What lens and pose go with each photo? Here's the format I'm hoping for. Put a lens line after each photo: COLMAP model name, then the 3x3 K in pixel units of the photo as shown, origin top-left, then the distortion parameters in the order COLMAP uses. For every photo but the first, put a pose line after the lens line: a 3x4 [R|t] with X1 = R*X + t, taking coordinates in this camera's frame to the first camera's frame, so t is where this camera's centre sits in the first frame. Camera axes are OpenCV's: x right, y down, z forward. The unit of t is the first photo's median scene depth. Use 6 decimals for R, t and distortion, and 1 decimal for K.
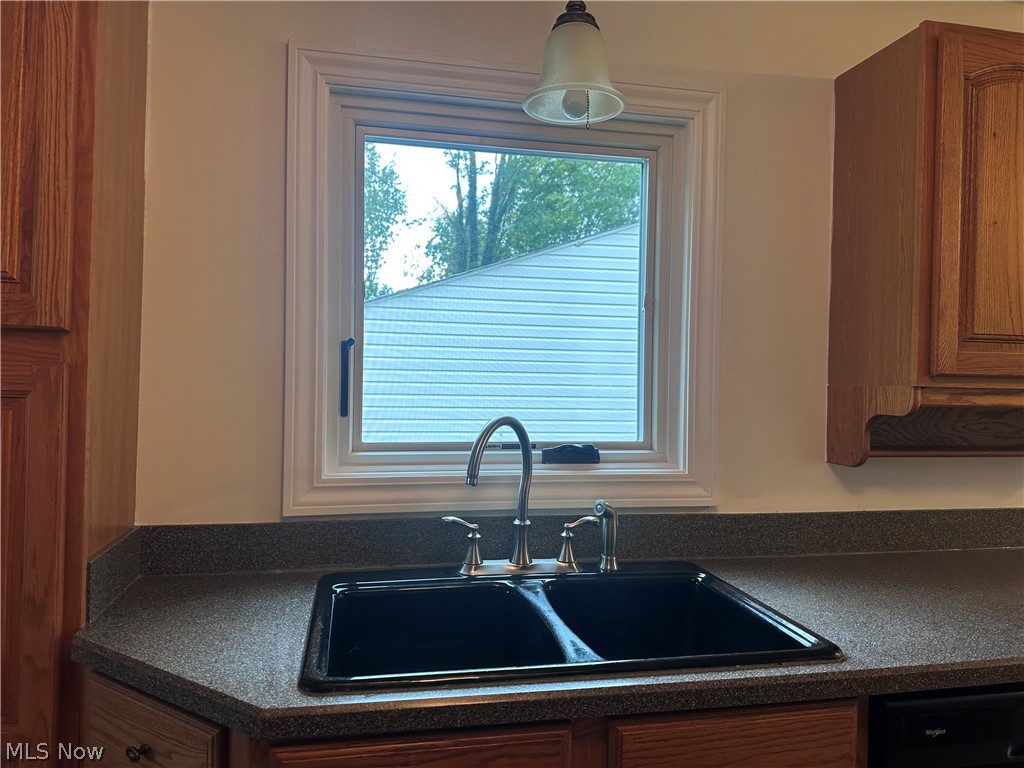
lens RADIAL K [[719.1, 0, 516.5], [0, 719.1, 380.2], [0, 0, 1]] dist [0.054022, -0.058081]
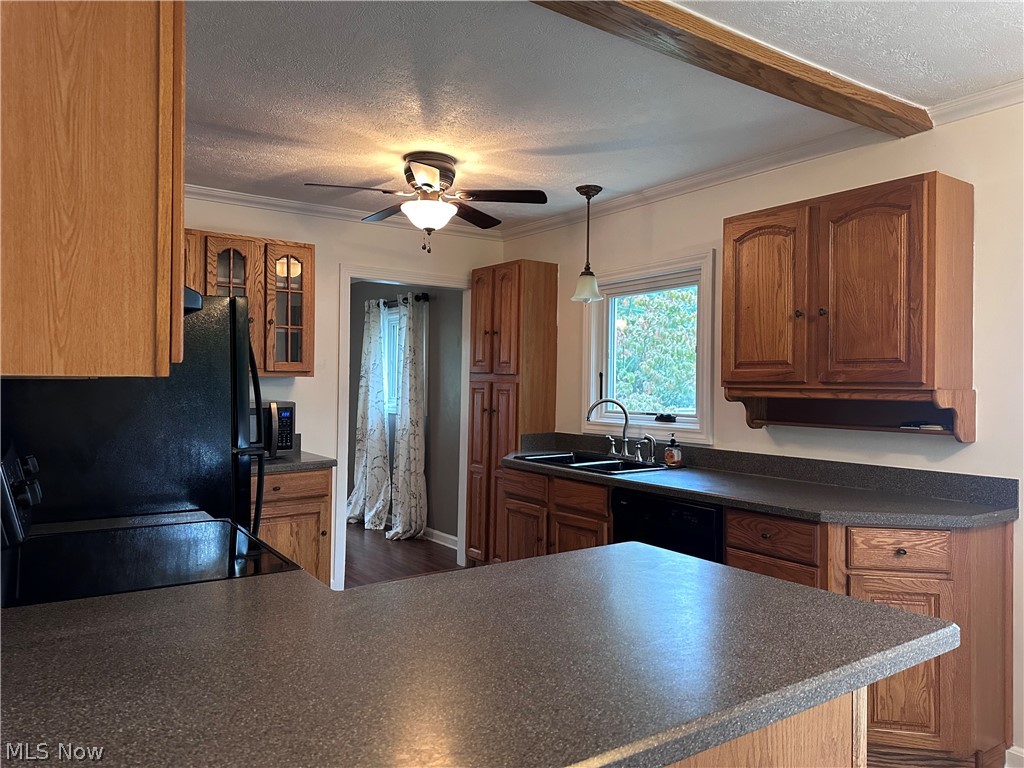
lens RADIAL K [[719.1, 0, 537.0], [0, 719.1, 378.4], [0, 0, 1]] dist [0.054022, -0.058081]
pose [[0.405913, -0.022731, -0.913629, 2.202045], [-0.002864, 0.999654, -0.026144, 0.039327], [0.913907, 0.013229, 0.405707, -0.364442]]
